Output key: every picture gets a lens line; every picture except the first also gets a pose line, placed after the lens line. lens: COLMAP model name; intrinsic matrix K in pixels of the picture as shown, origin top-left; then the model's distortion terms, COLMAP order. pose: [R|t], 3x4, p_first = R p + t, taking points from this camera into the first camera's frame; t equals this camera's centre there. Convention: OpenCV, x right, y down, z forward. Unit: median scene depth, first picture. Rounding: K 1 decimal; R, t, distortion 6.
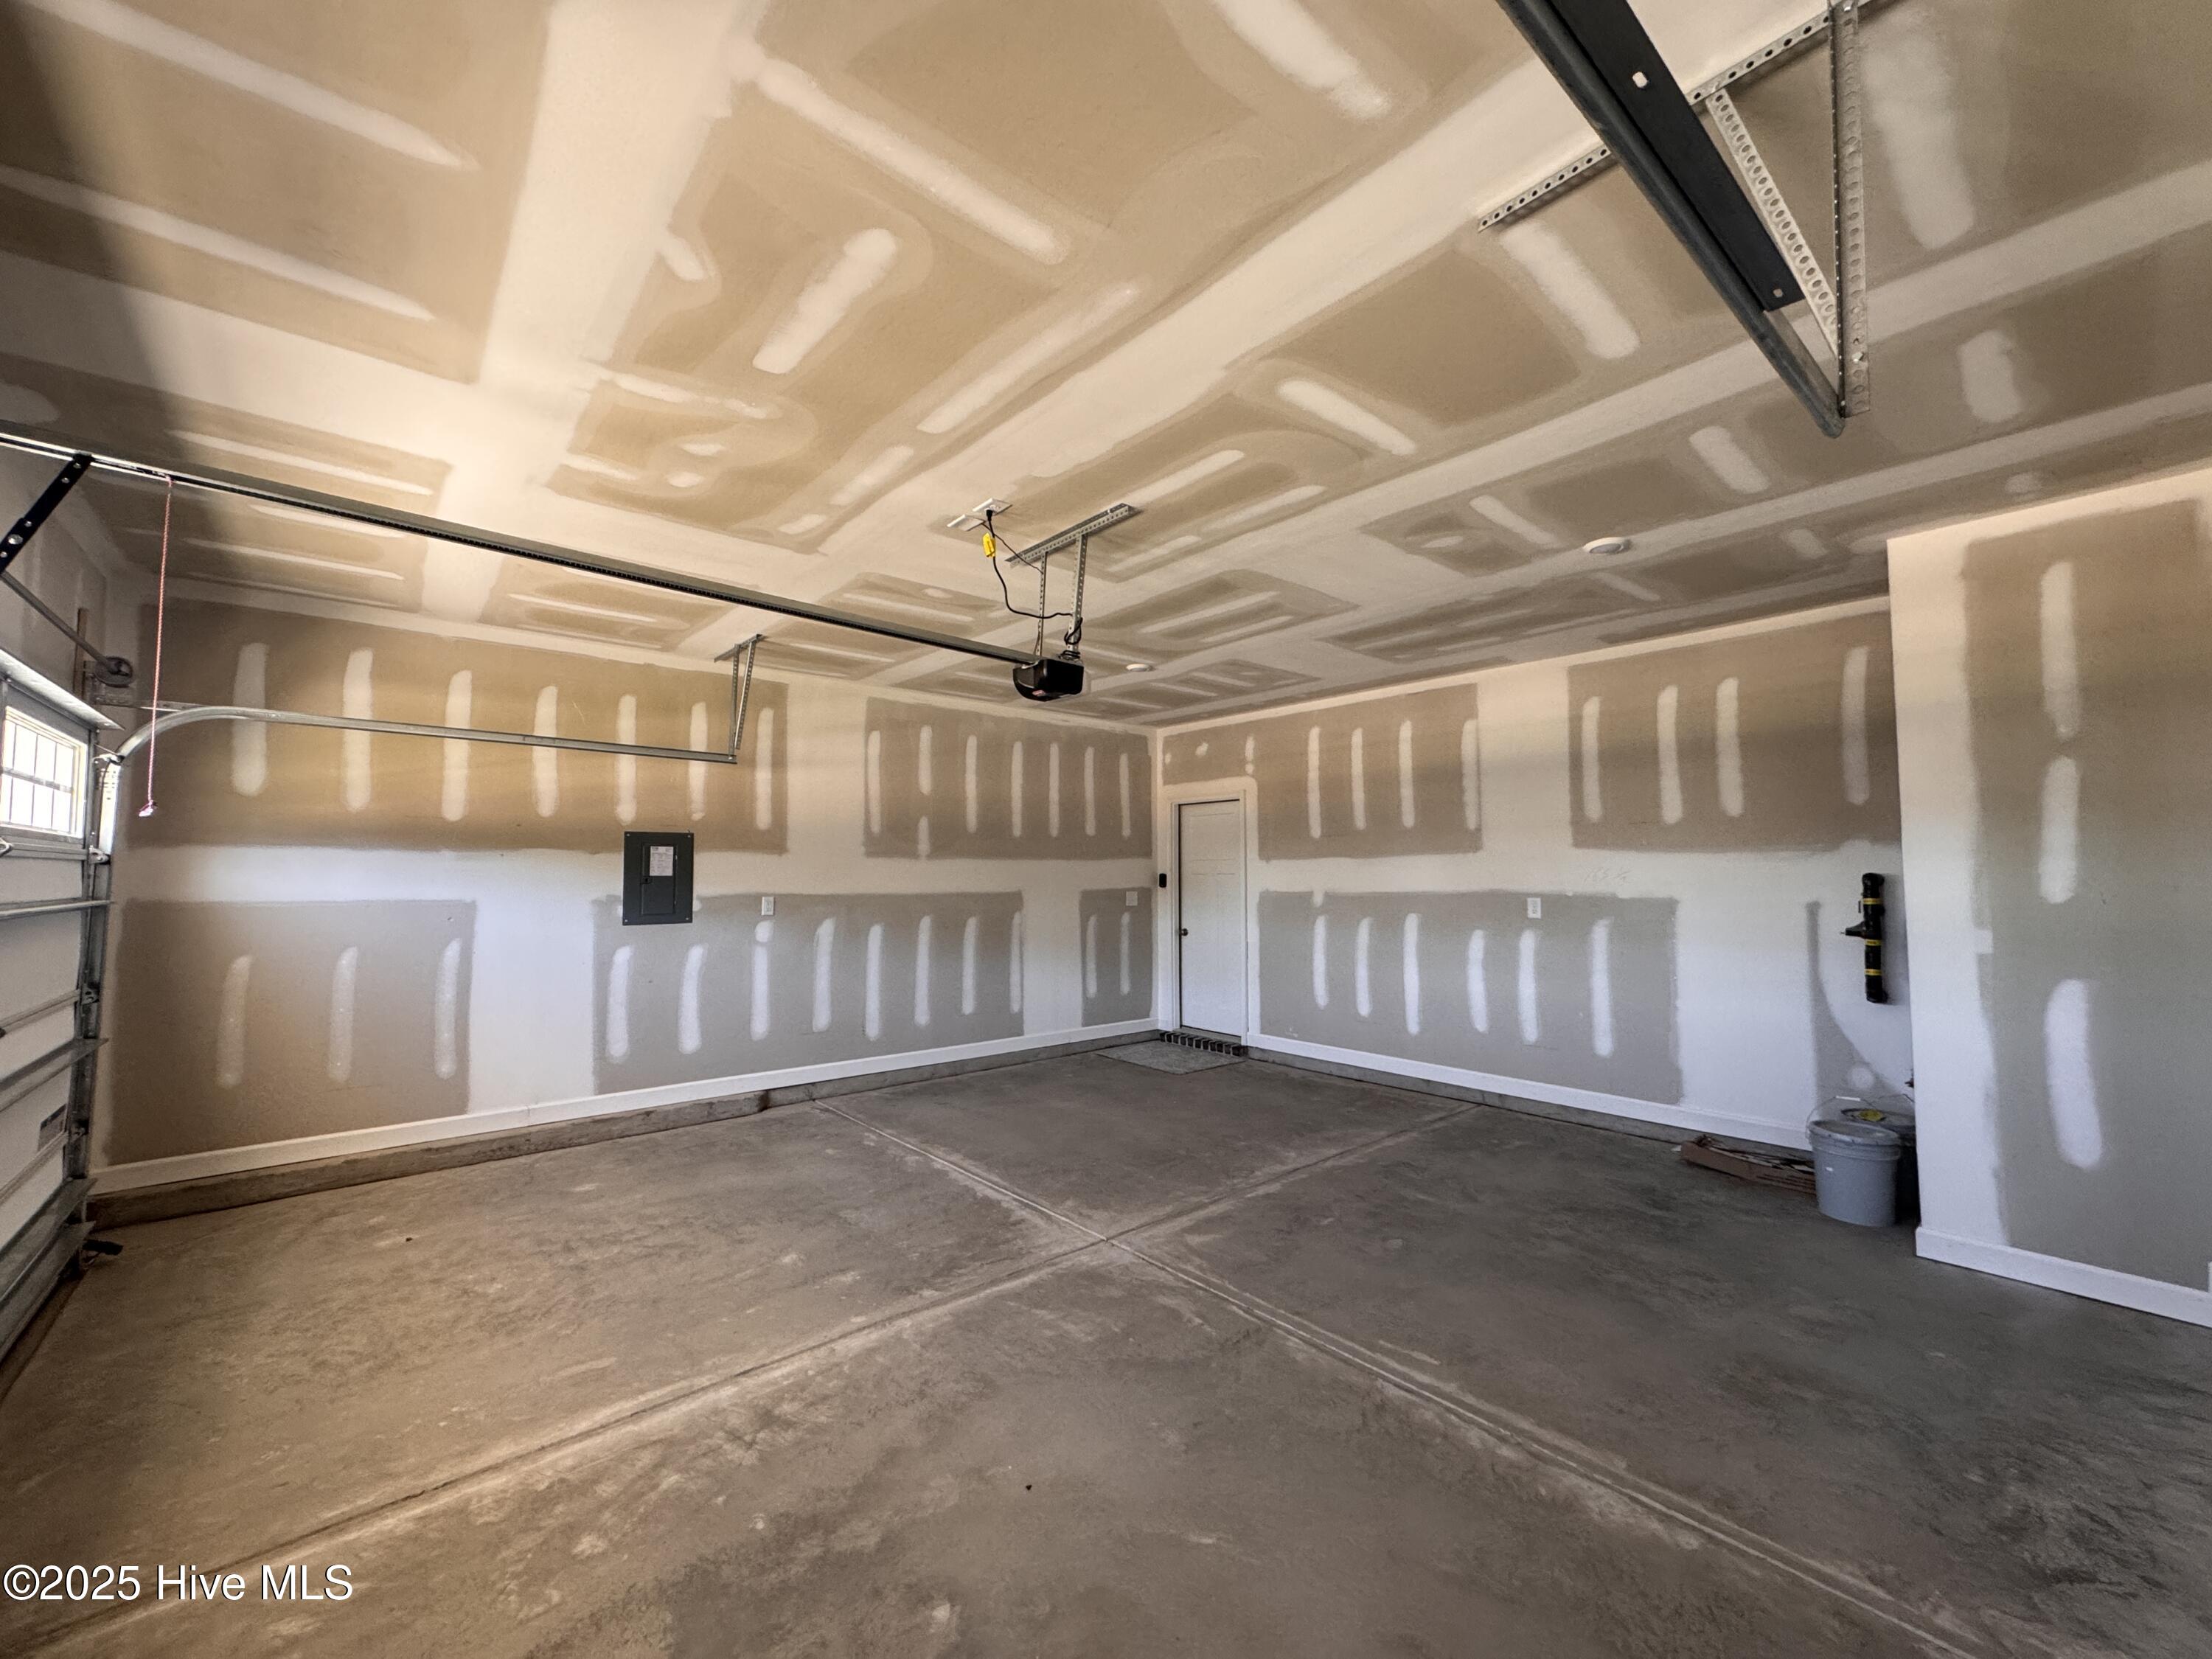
lens RADIAL K [[881.4, 0, 1103.9], [0, 881.4, 826.7], [0, 0, 1]] dist [-0.002233, 0.000107]
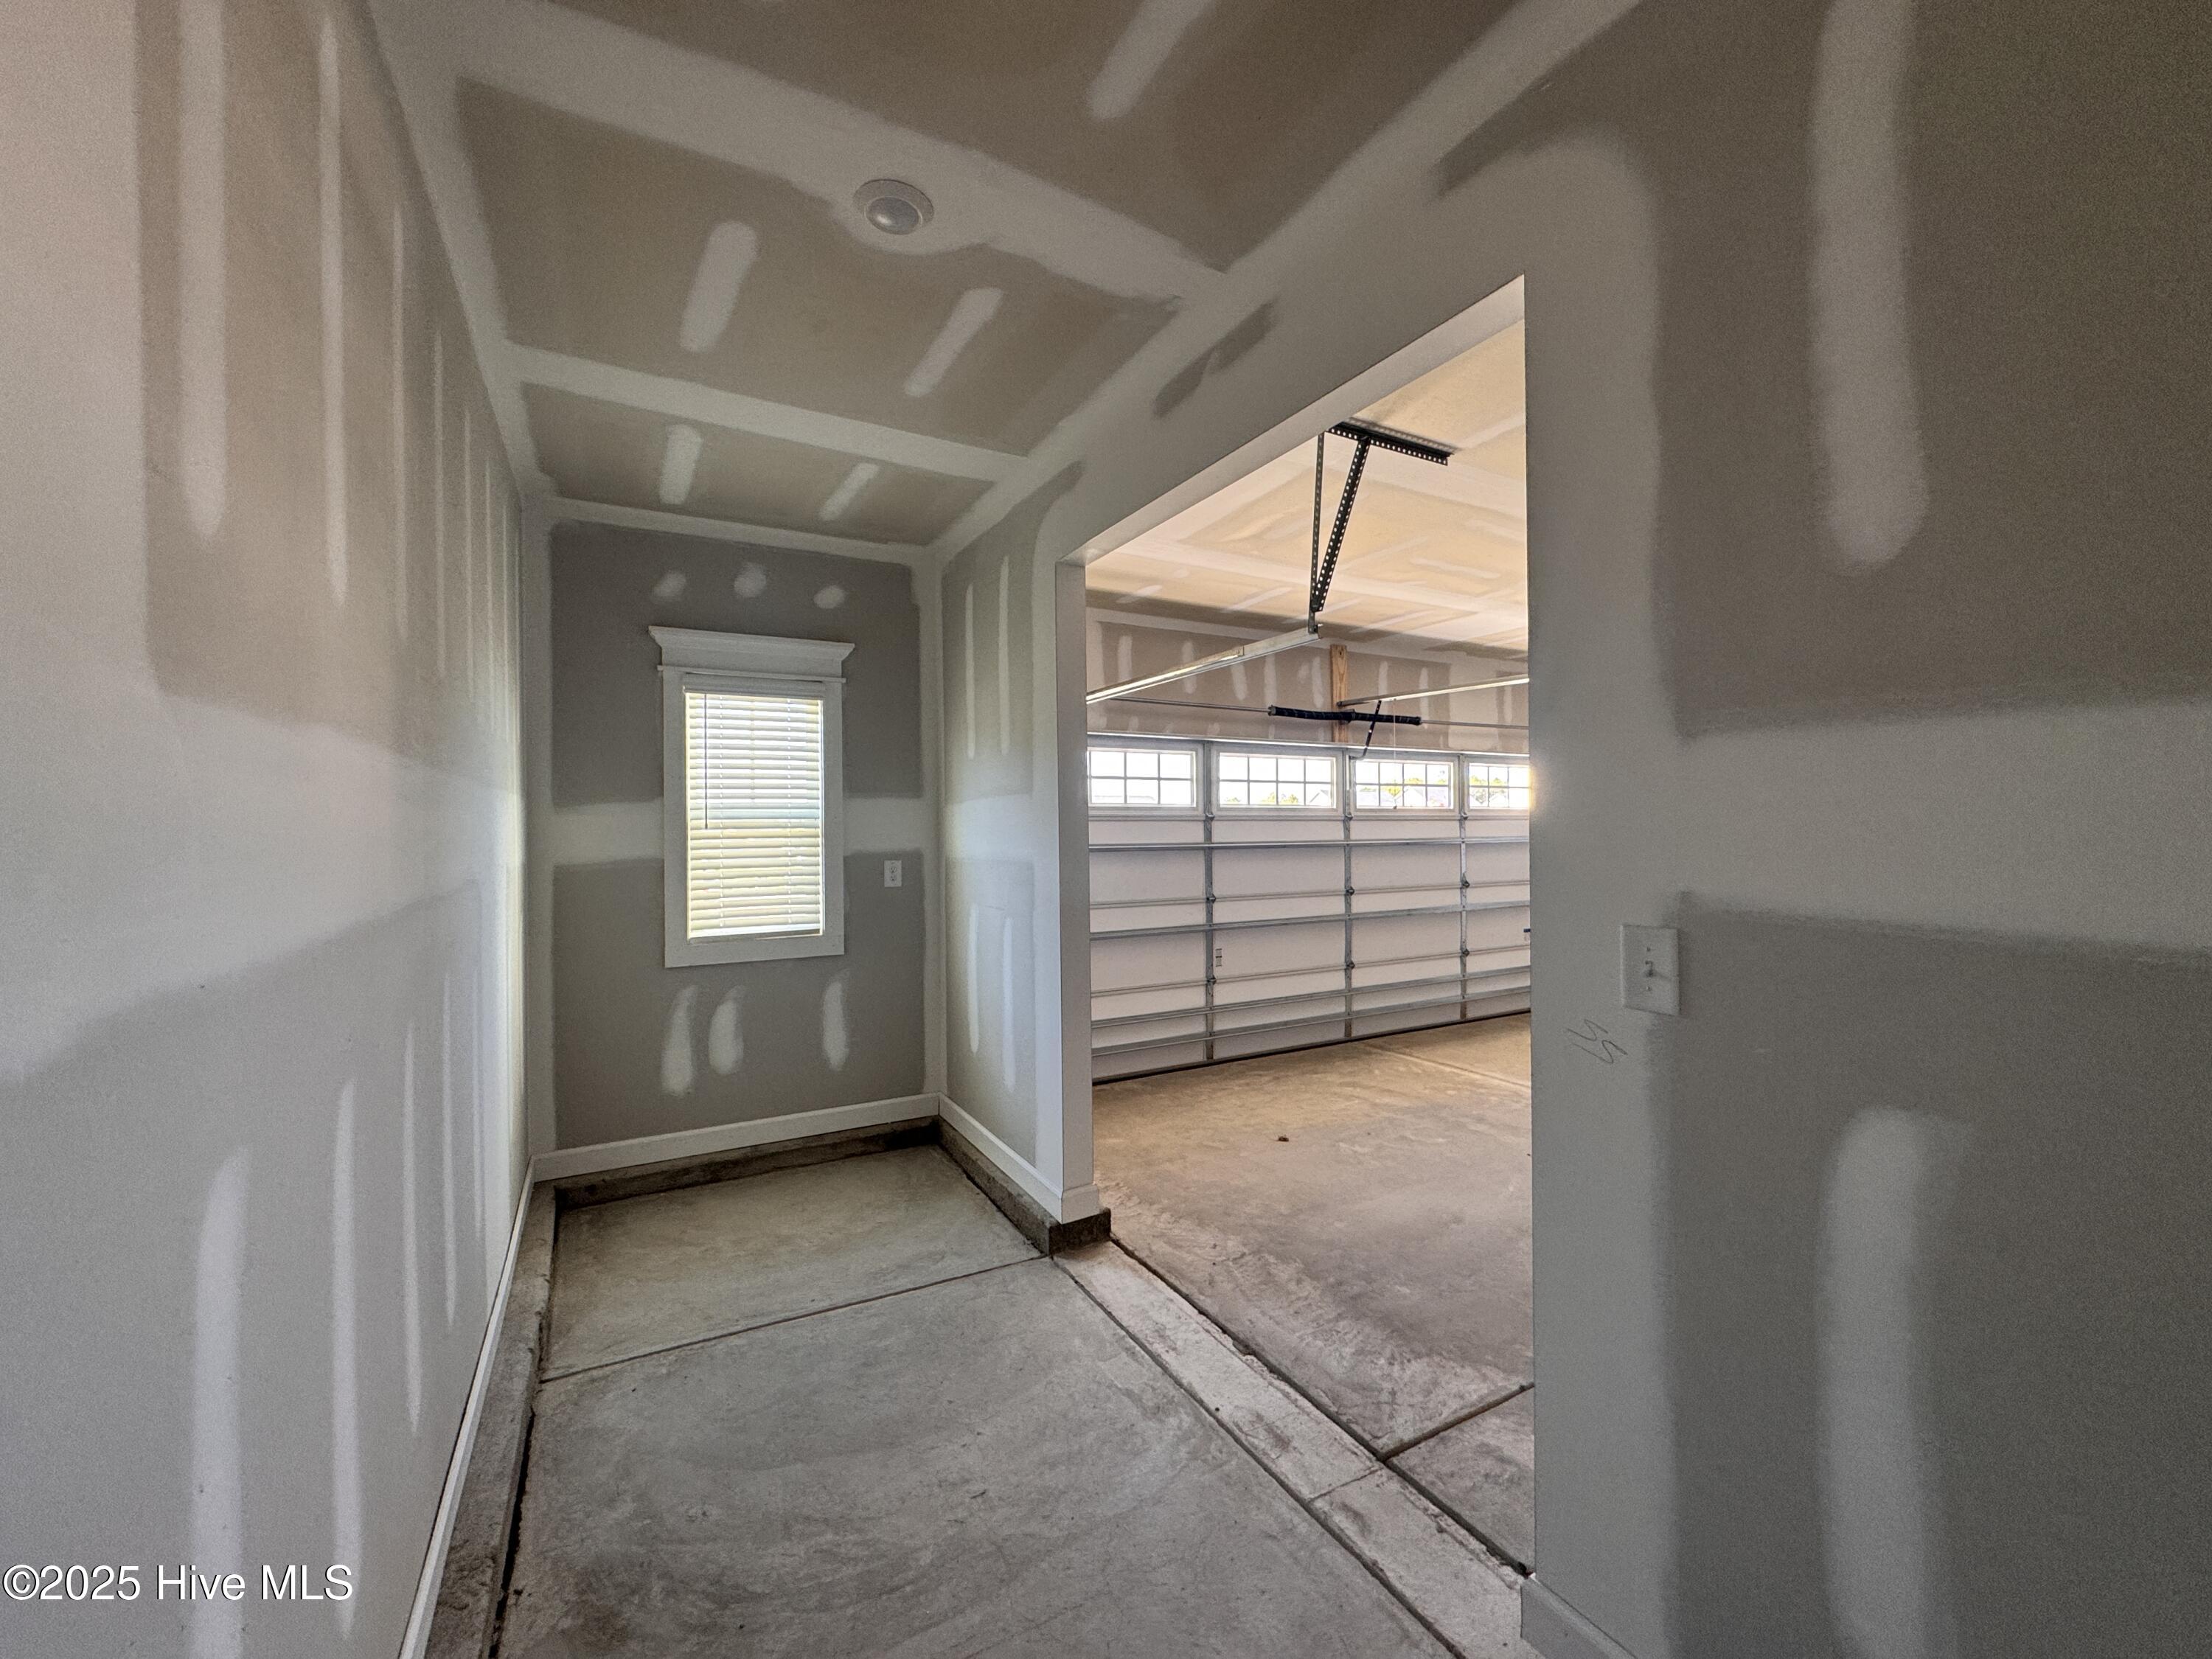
lens RADIAL K [[881.4, 0, 1103.9], [0, 881.4, 826.7], [0, 0, 1]] dist [-0.002233, 0.000107]
pose [[-0.207768, 0.001394, -0.978177, 1.975028], [0.065287, 0.997789, -0.012445, 0.011627], [0.975997, -0.066448, -0.207400, 0.553131]]
